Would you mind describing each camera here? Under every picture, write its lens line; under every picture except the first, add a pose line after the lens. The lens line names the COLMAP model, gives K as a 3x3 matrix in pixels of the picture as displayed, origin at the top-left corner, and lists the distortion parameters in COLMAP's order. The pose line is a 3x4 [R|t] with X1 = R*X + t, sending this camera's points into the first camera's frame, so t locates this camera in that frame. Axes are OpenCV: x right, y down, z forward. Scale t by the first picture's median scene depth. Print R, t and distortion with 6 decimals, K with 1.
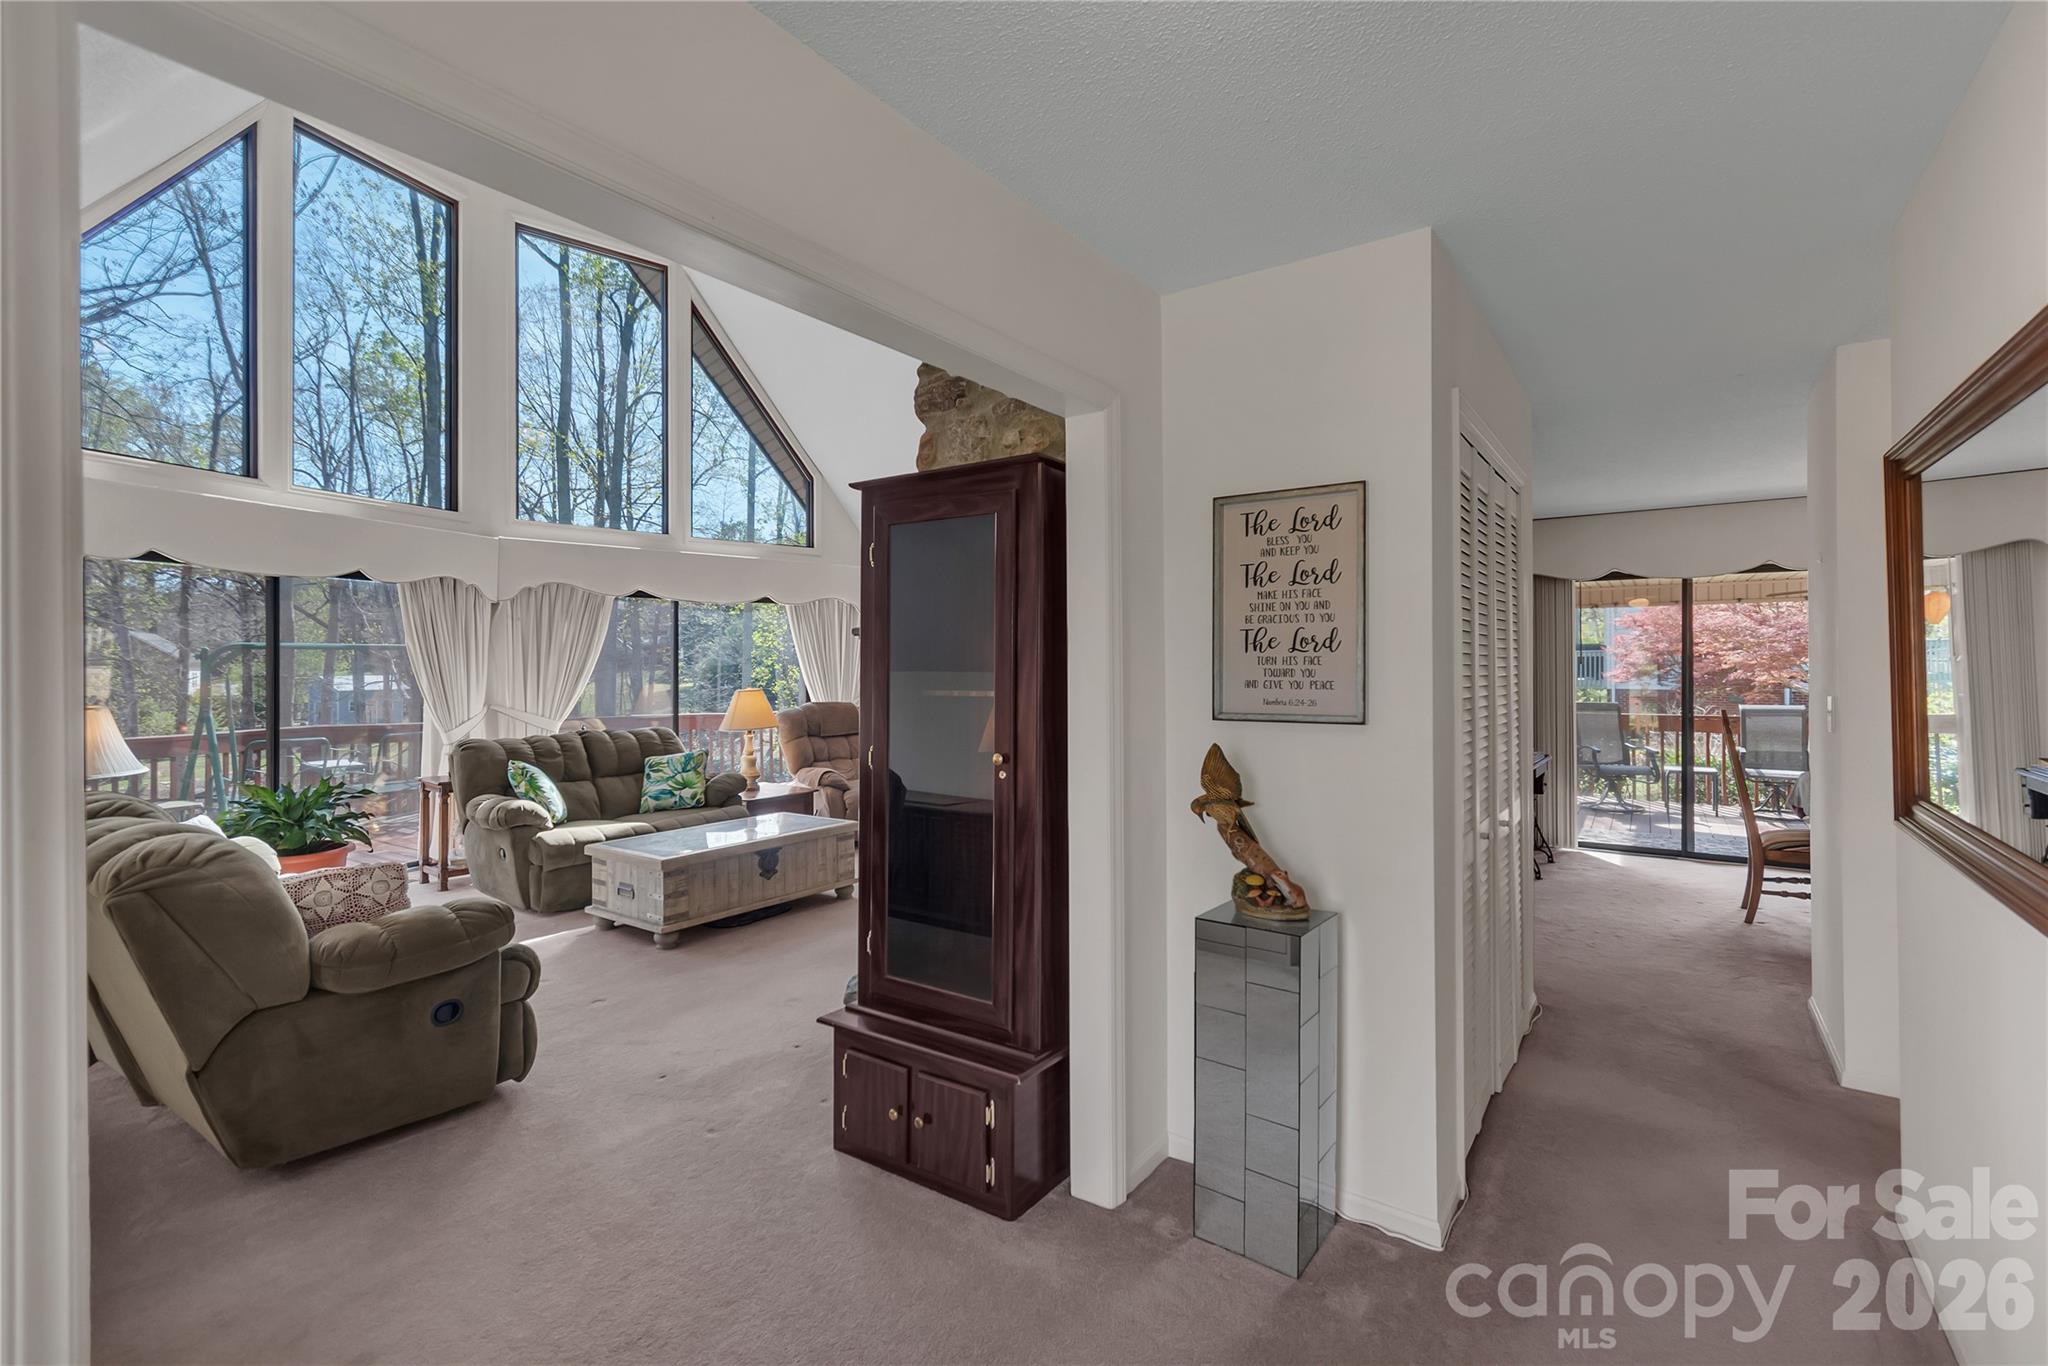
lens RADIAL K [[924.5, 0, 1029.6], [0, 924.5, 659.6], [0, 0, 1]] dist [0.001697, -0.000463]
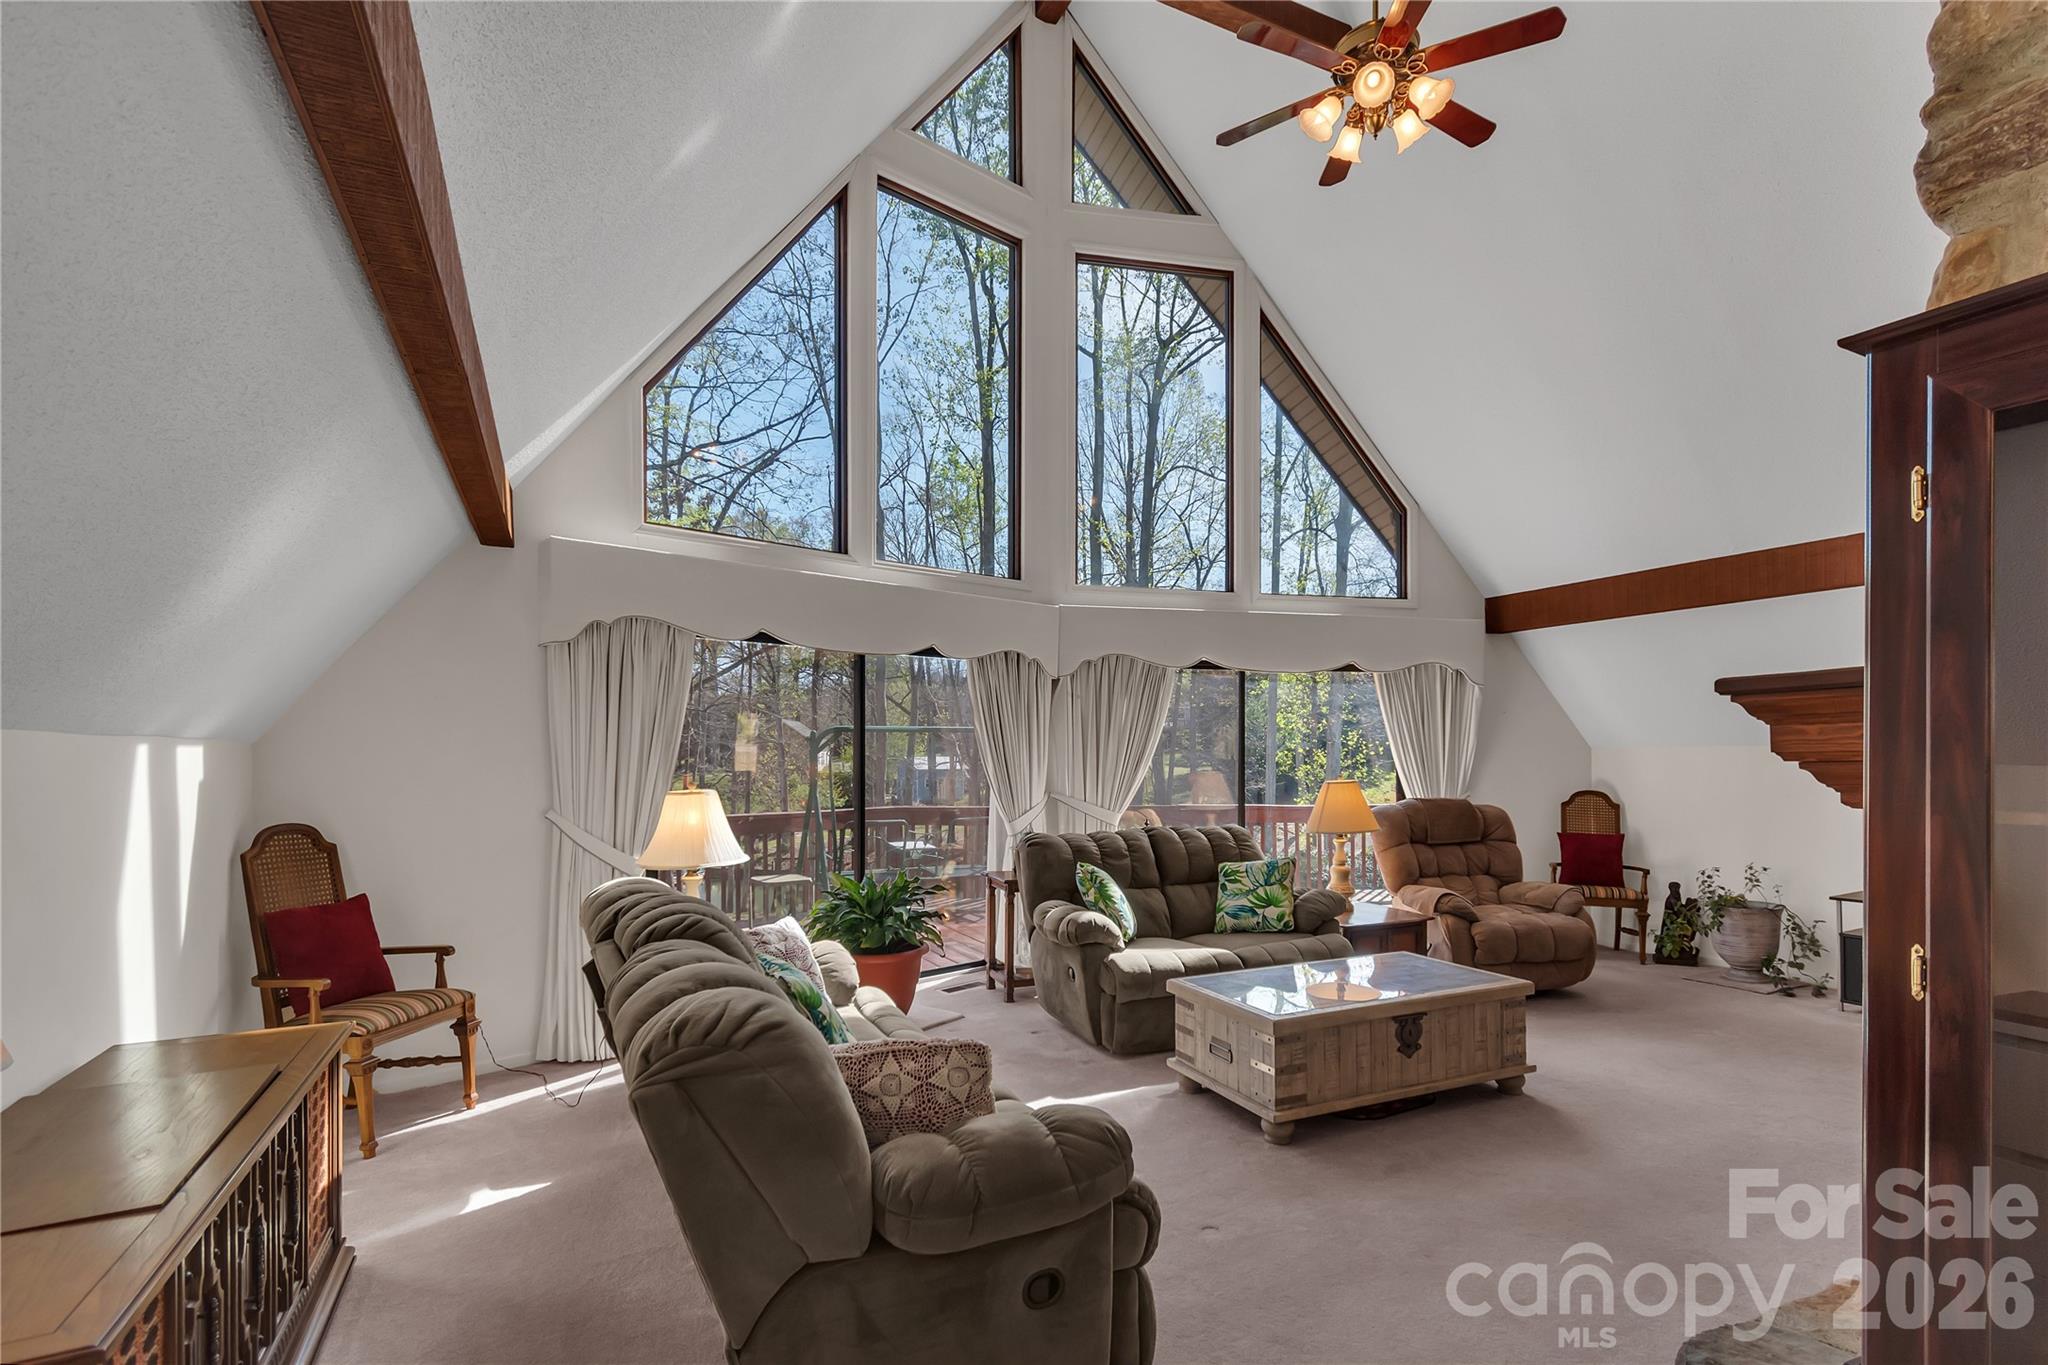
lens RADIAL K [[995.6, 0, 1023.6], [0, 995.6, 749.8], [0, 0, 1]] dist [-0.000787, -0.000109]
pose [[0.859925, 0.004661, -0.510399, -0.127094], [-0.001137, 0.999973, 0.007215, 0.000392], [0.510419, -0.005624, 0.859907, 0.175169]]
